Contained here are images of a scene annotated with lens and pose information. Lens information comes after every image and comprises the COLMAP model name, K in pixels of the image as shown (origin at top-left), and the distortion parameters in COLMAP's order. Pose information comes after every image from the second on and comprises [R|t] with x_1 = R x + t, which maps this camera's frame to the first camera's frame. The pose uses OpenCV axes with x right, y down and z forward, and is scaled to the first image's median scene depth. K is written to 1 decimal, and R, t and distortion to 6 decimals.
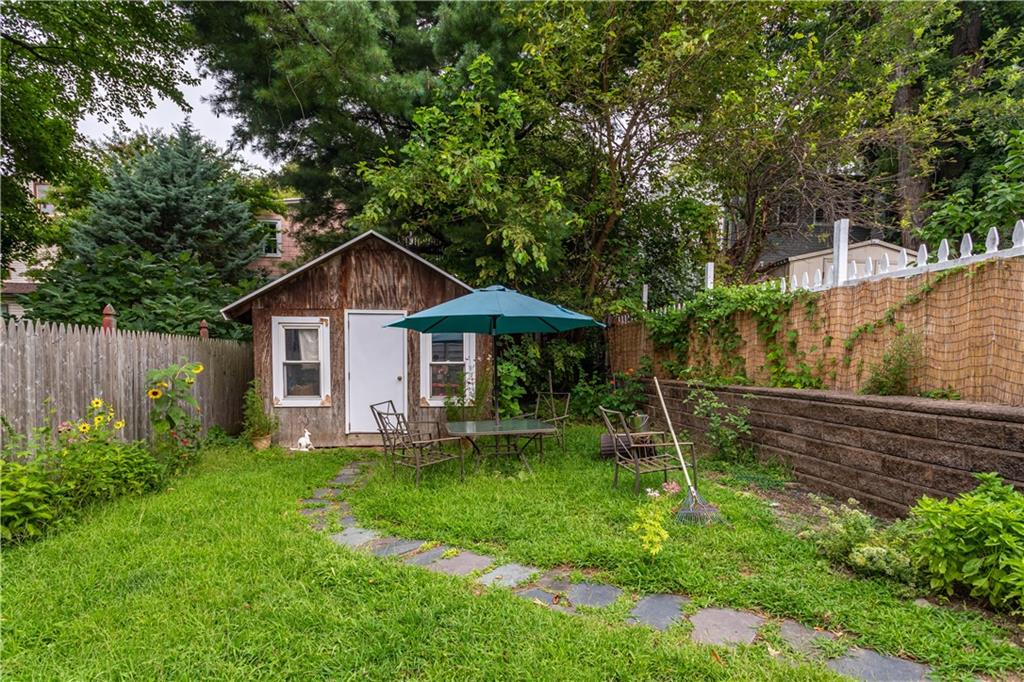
lens RADIAL K [[491.7, 0, 516.4], [0, 491.7, 380.1], [0, 0, 1]] dist [0.000447, 0.001892]
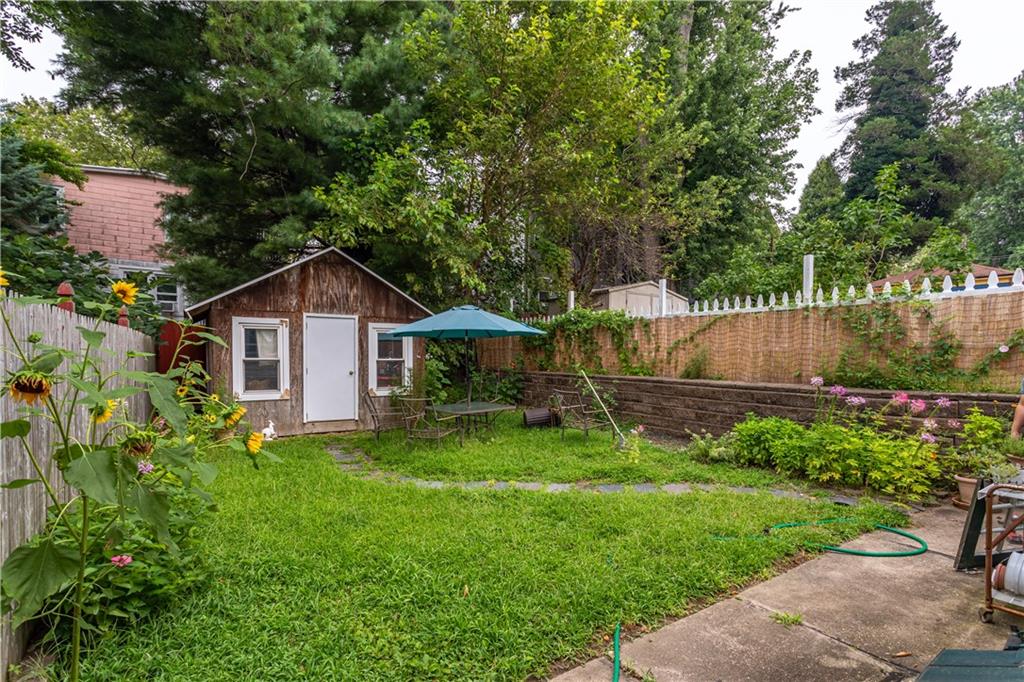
lens RADIAL K [[491.7, 0, 504.1], [0, 491.7, 349.7], [0, 0, 1]] dist [0.000447, 0.001892]
pose [[0.895075, 0.007624, 0.445851, -0.473365], [0.011088, 0.999164, -0.039345, -0.009593], [-0.445778, 0.040161, 0.894242, -0.231705]]
